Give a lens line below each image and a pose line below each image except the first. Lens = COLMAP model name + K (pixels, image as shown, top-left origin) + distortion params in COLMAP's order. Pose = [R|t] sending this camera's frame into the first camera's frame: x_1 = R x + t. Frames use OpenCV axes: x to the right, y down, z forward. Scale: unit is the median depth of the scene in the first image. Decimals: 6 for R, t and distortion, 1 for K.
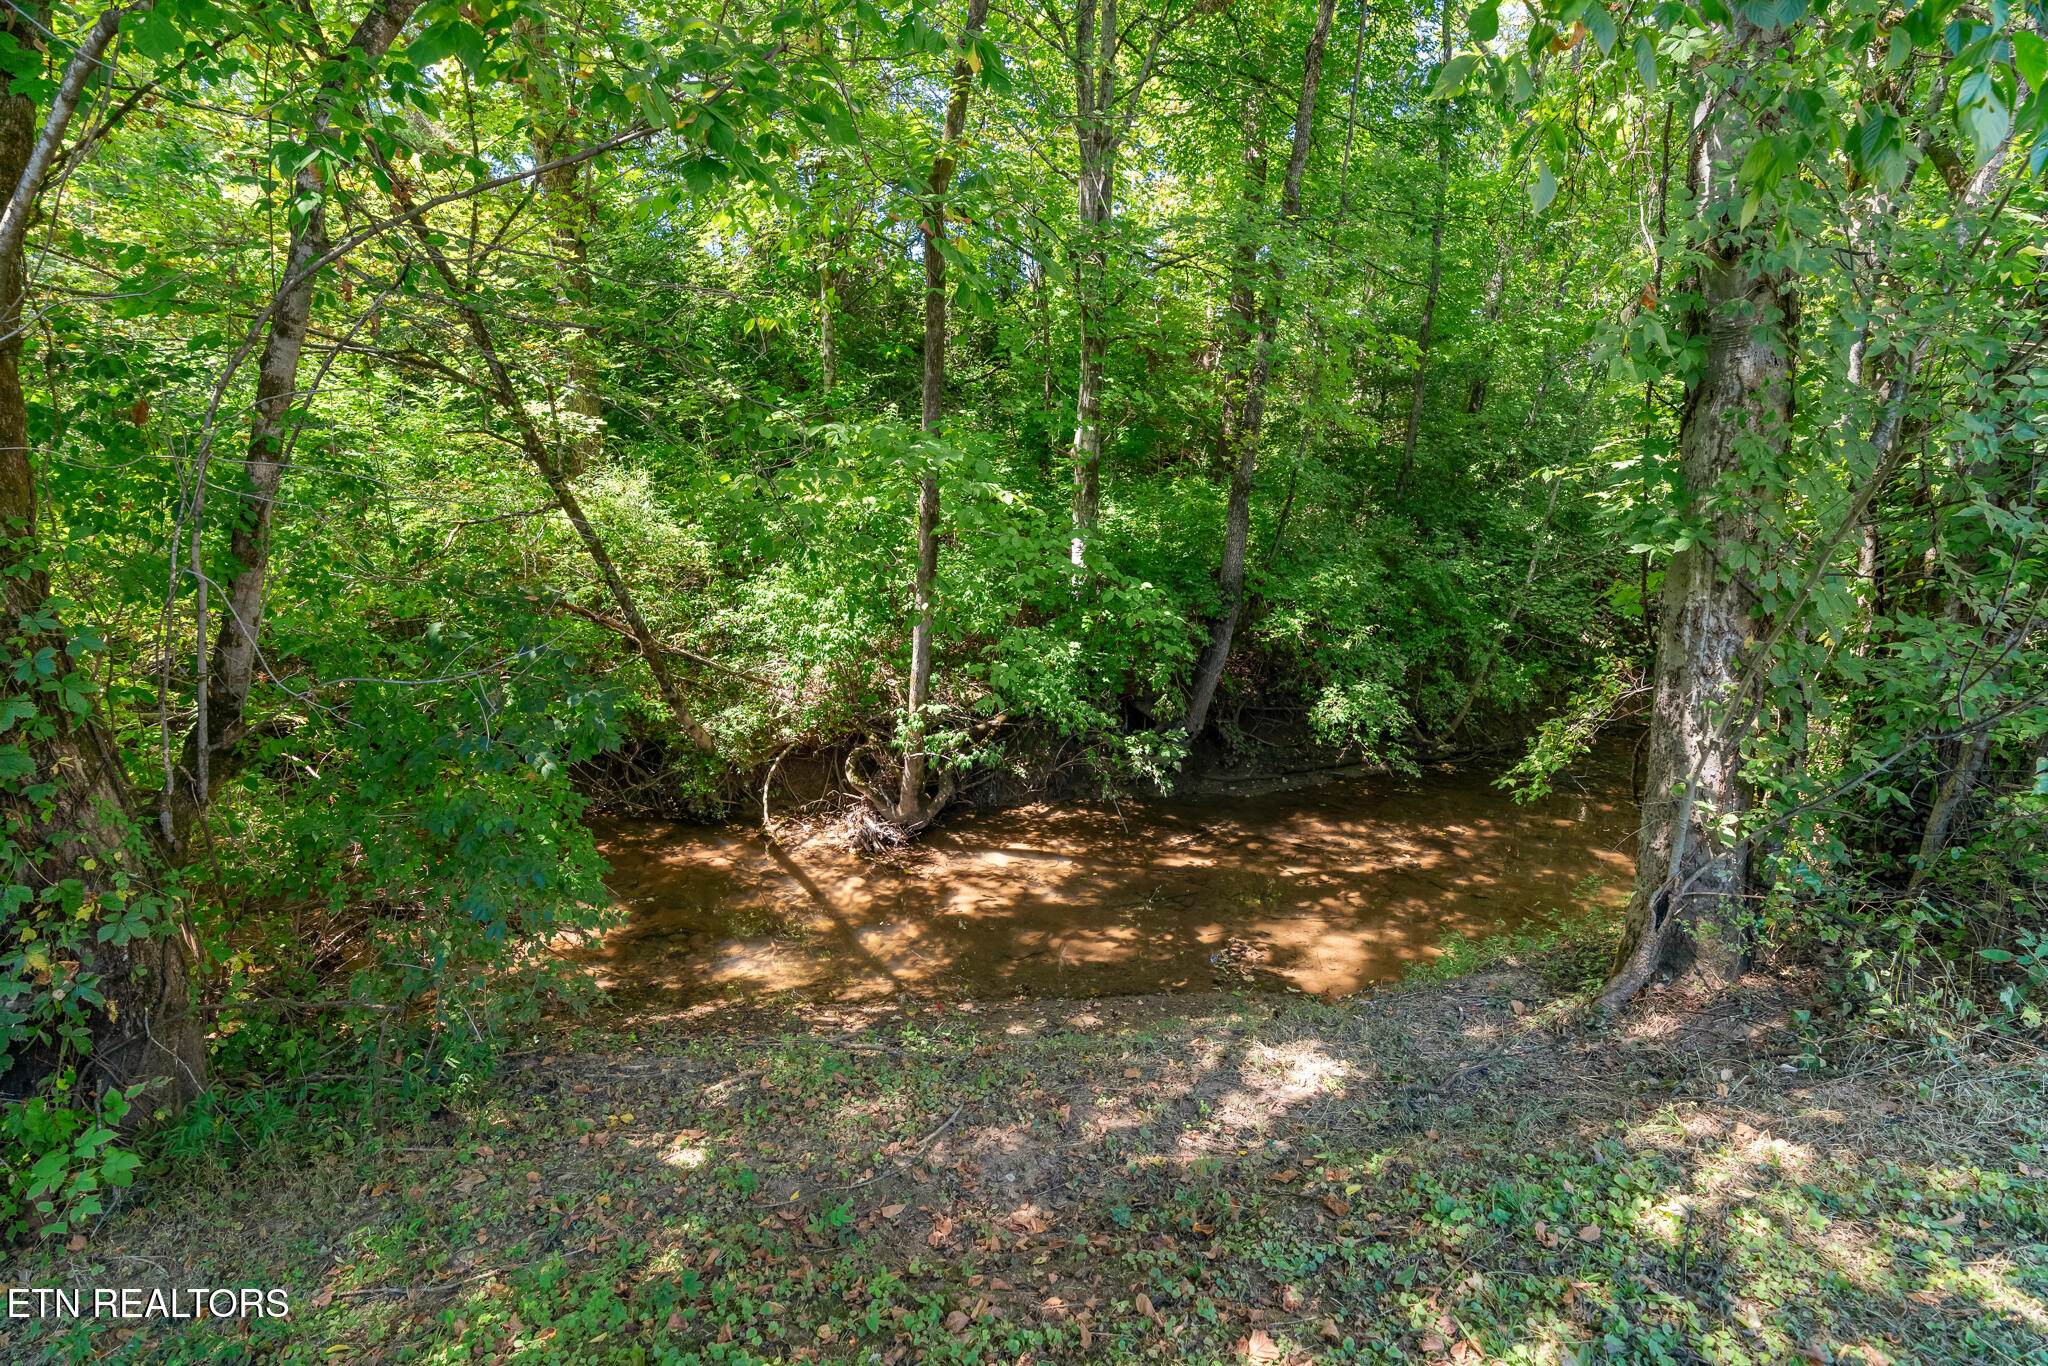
lens RADIAL K [[941.5, 0, 1008.0], [0, 941.5, 682.0], [0, 0, 1]] dist [-0.011231, 0.005942]
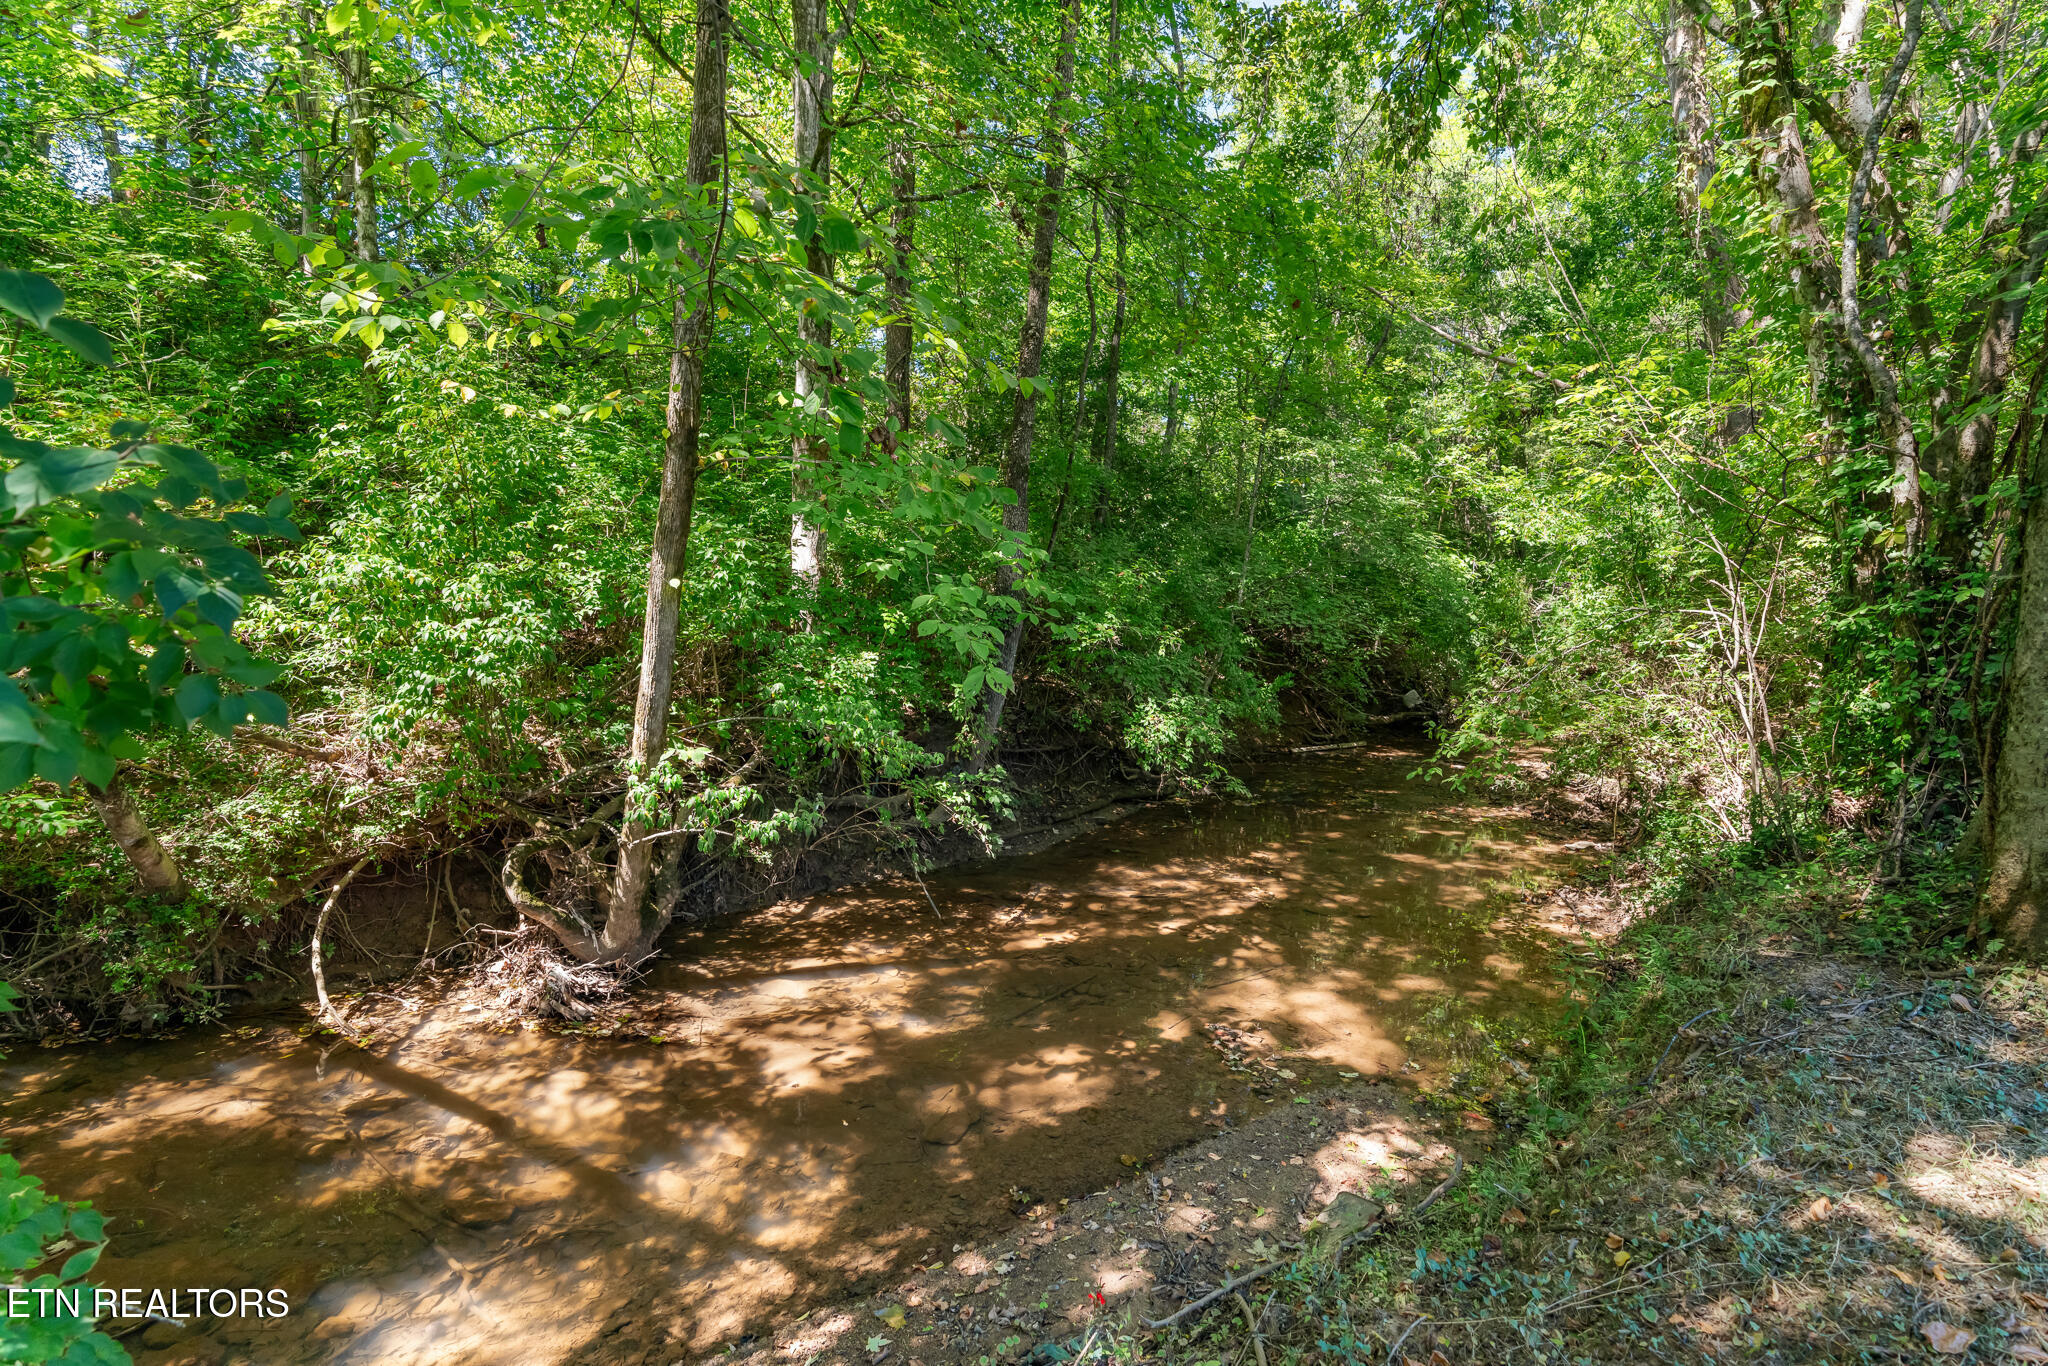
lens RADIAL K [[941.5, 0, 1040.9], [0, 941.5, 676.5], [0, 0, 1]] dist [-0.011231, 0.005942]
pose [[0.861321, -0.037462, 0.506678, -0.176308], [0.092379, 0.992202, -0.083679, 0.046674], [-0.499592, 0.118880, 0.858065, 0.337962]]
